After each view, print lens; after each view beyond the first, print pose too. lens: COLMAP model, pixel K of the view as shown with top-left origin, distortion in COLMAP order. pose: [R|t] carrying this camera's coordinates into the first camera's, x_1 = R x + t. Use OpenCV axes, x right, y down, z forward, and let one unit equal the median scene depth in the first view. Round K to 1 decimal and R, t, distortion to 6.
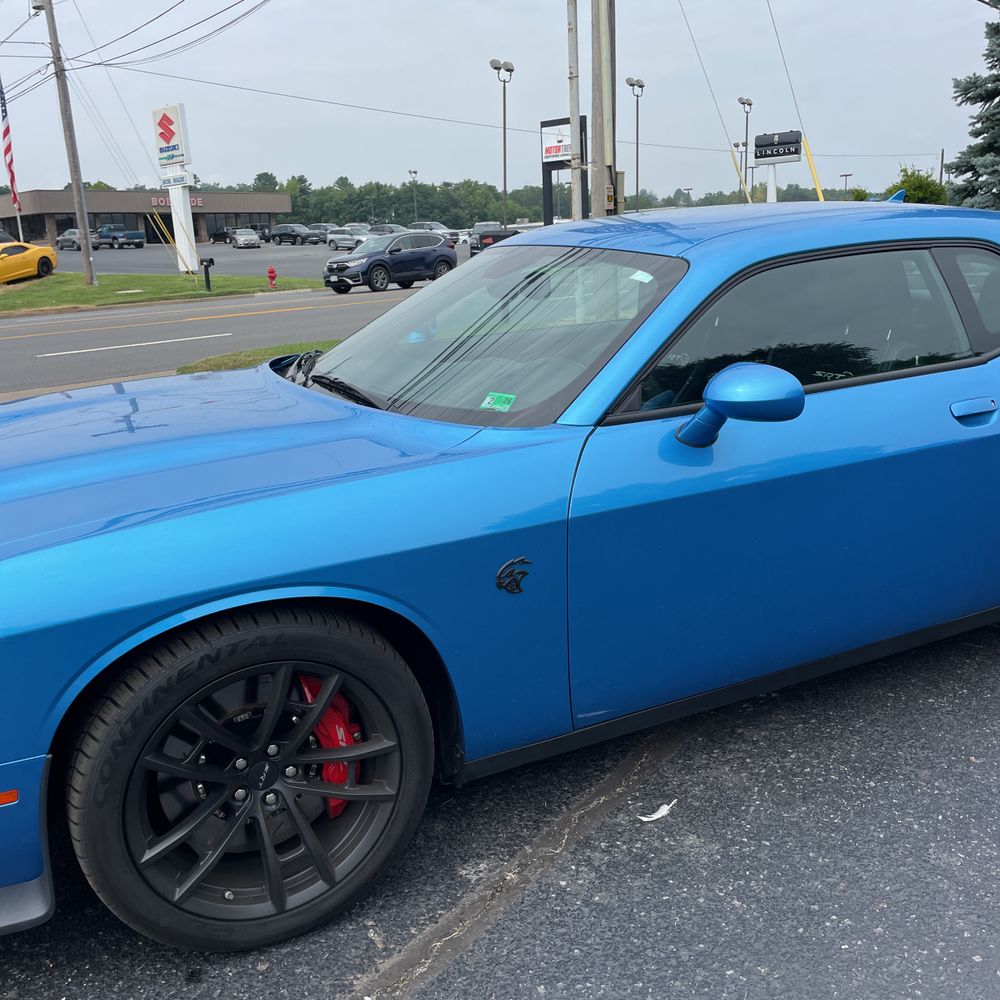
lens RADIAL K [[1007.5, 0, 493.3], [0, 1007.5, 497.8], [0, 0, 1]] dist [0.017901, 0.000000]
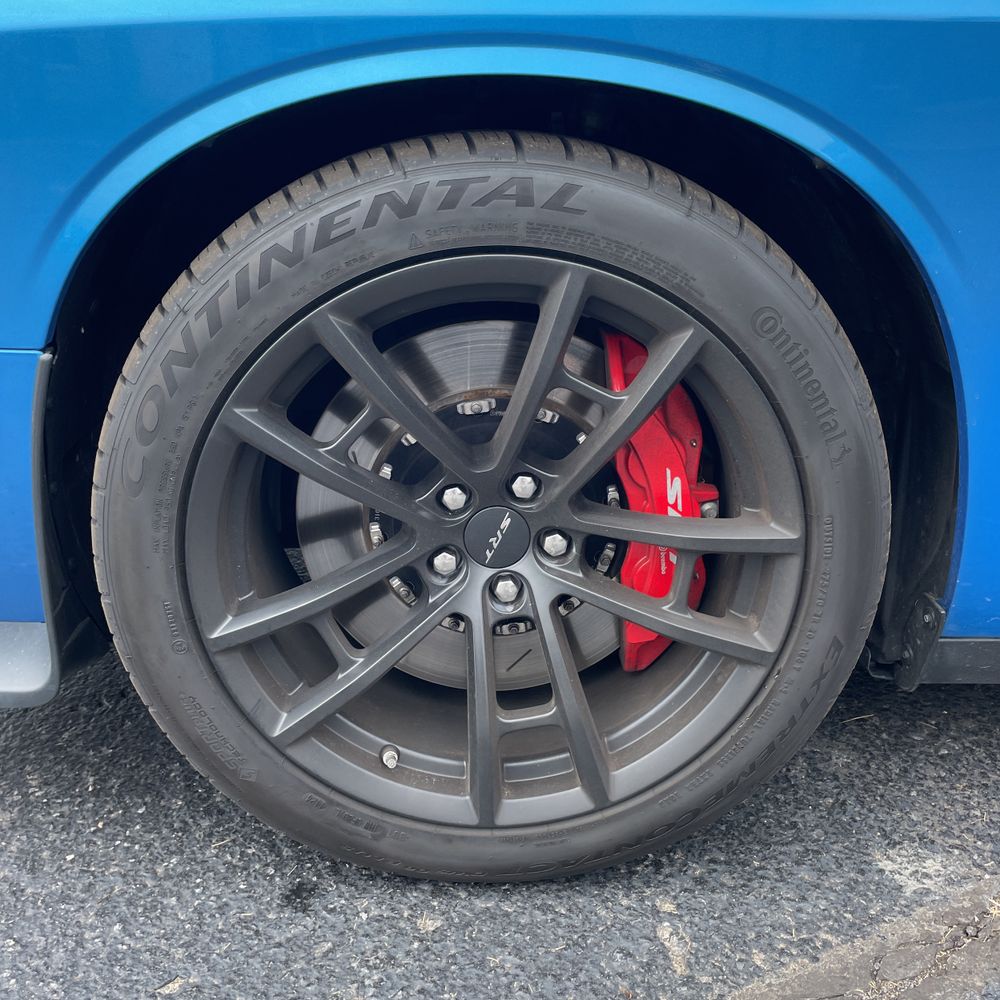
lens RADIAL K [[1007.5, 0, 485.3], [0, 1007.5, 469.6], [0, 0, 1]] dist [0.017901, 0.000000]
pose [[0.909328, 0.180843, -0.374724, -0.061690], [-0.160417, 0.983357, 0.085292, 0.201836], [0.383912, -0.017447, 0.923205, 0.557206]]
